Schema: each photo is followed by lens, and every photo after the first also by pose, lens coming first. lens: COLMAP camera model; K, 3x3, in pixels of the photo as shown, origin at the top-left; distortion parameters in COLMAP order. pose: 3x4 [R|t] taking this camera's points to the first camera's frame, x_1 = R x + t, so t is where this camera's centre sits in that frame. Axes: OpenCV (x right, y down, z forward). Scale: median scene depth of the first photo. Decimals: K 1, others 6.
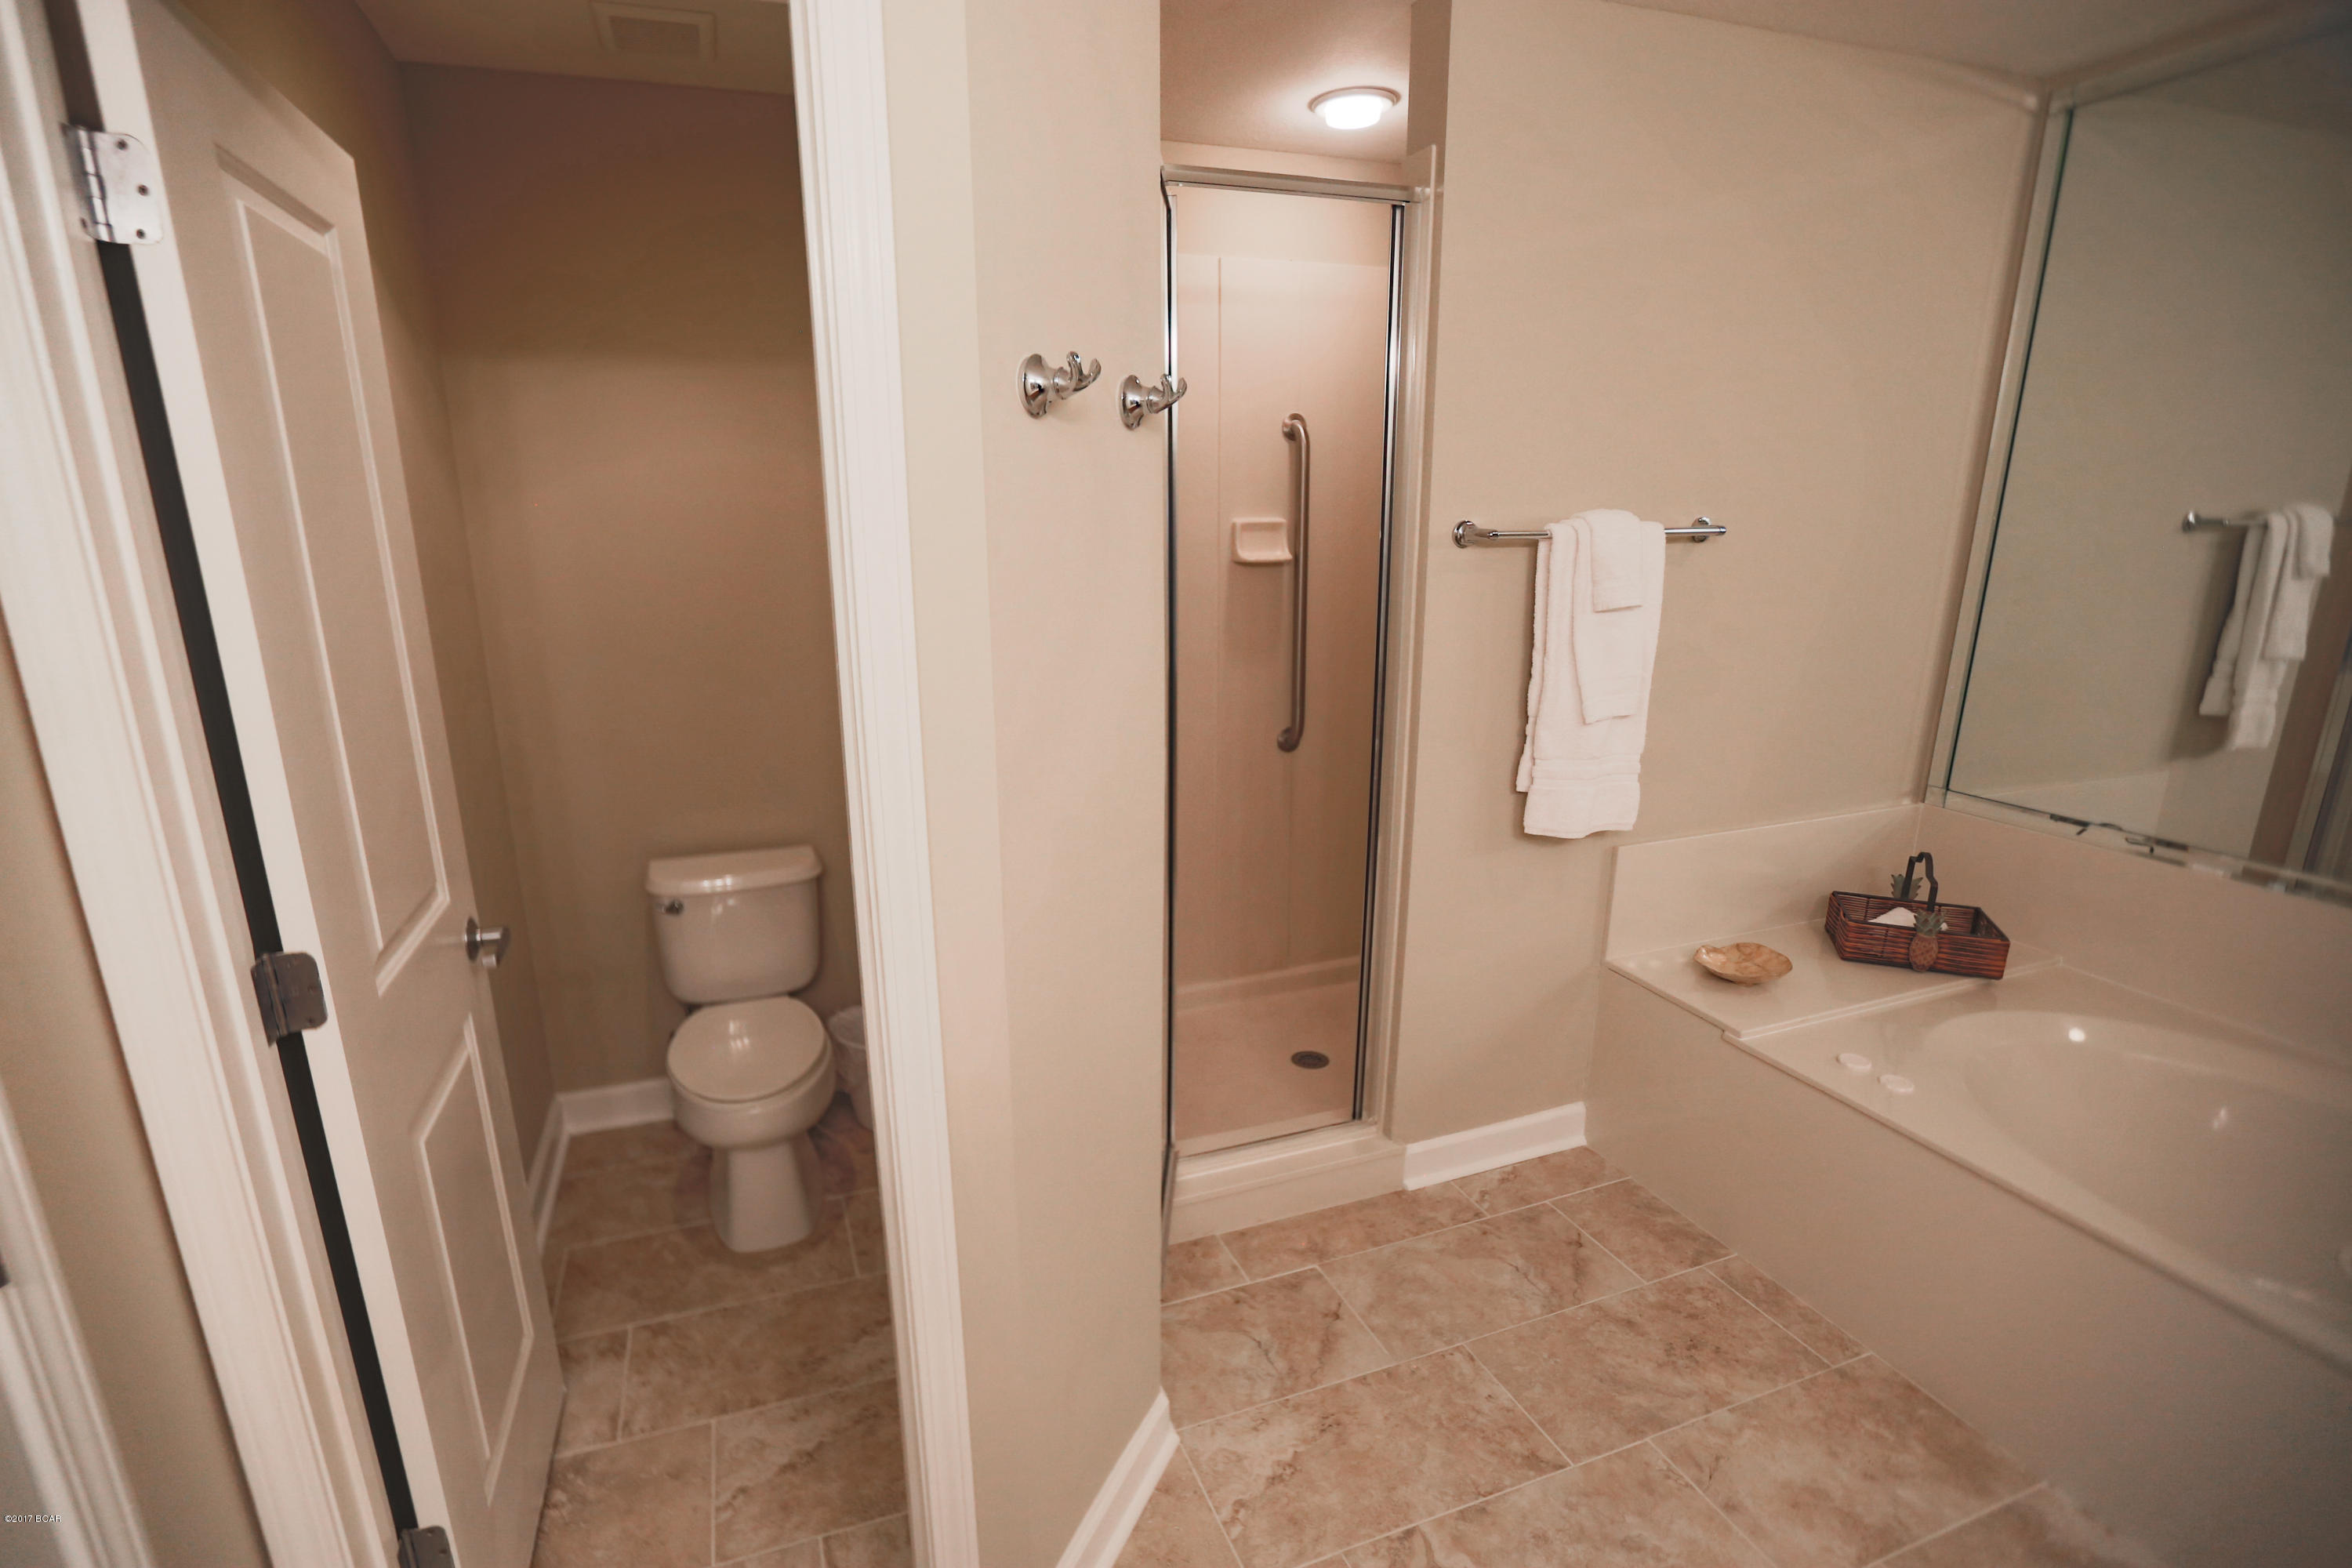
lens RADIAL K [[1074.9, 0, 1176.0], [0, 1074.9, 784.0], [0, 0, 1]] dist [-0.013303, 0.000134]
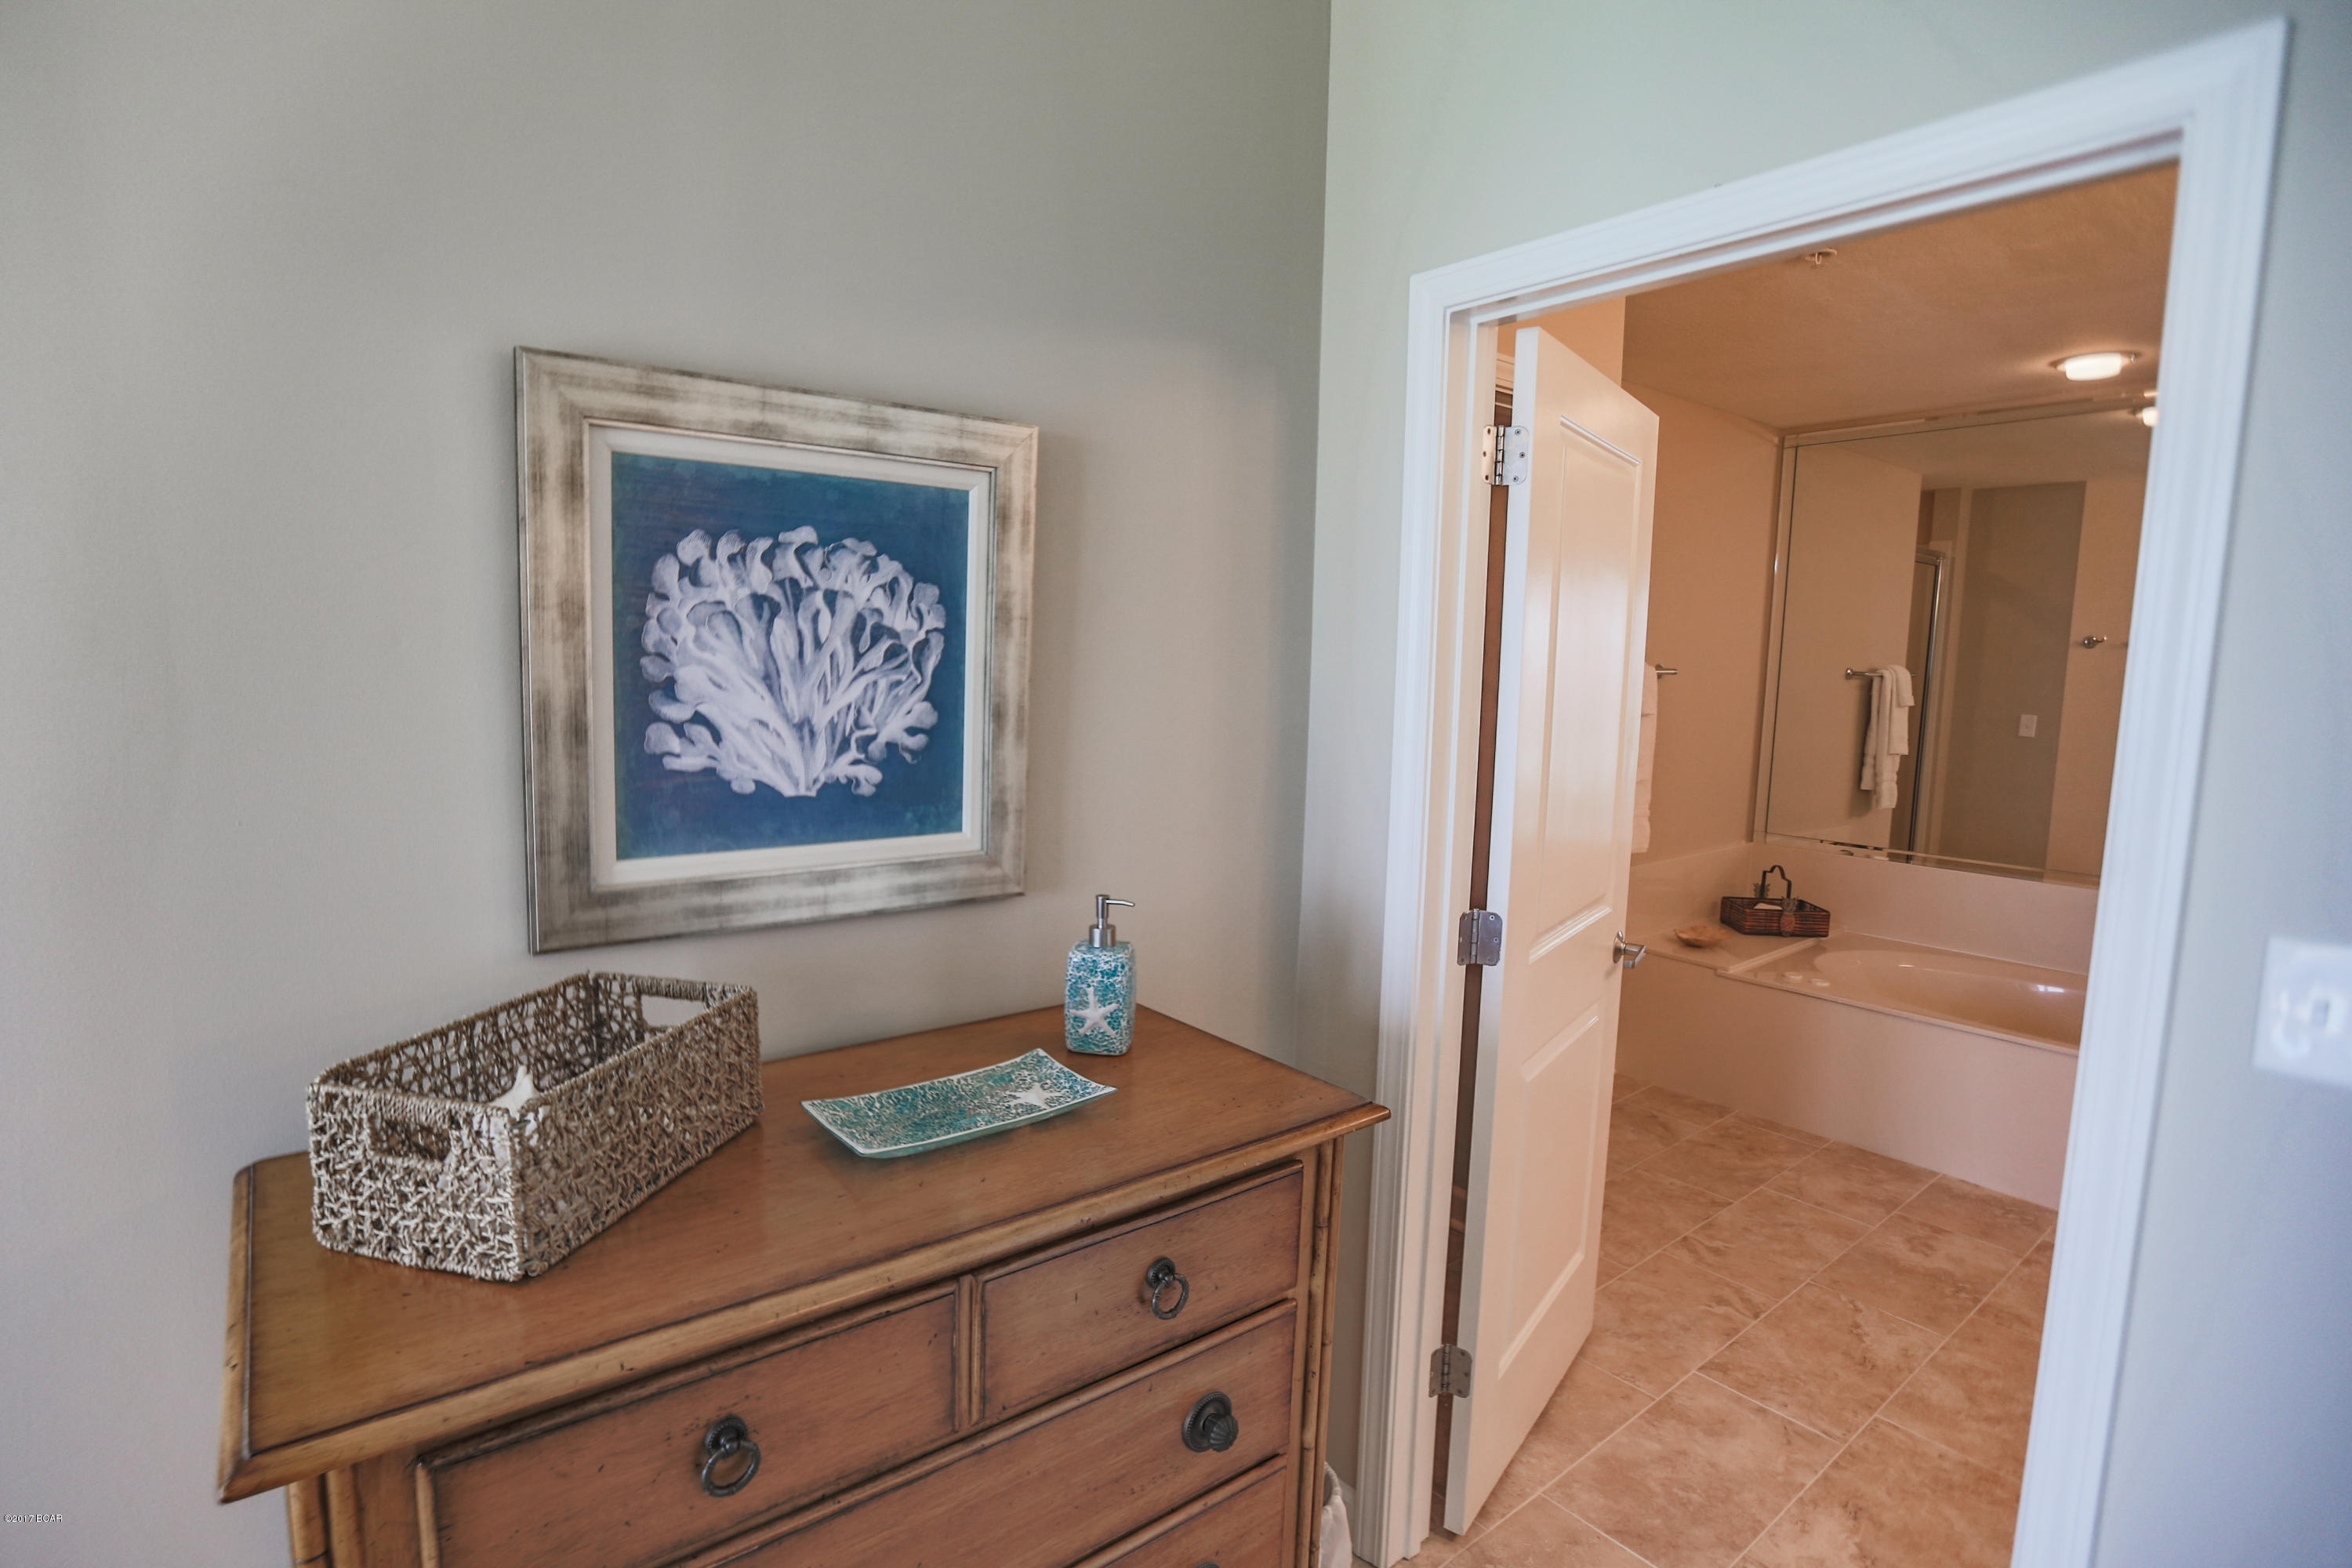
lens RADIAL K [[1074.9, 0, 1176.0], [0, 1074.9, 784.0], [0, 0, 1]] dist [-0.013303, 0.000134]
pose [[0.953502, -0.015490, 0.300989, -0.636162], [0.056942, 0.989951, -0.129438, 0.094157], [-0.295959, 0.140559, 0.944802, -0.286863]]
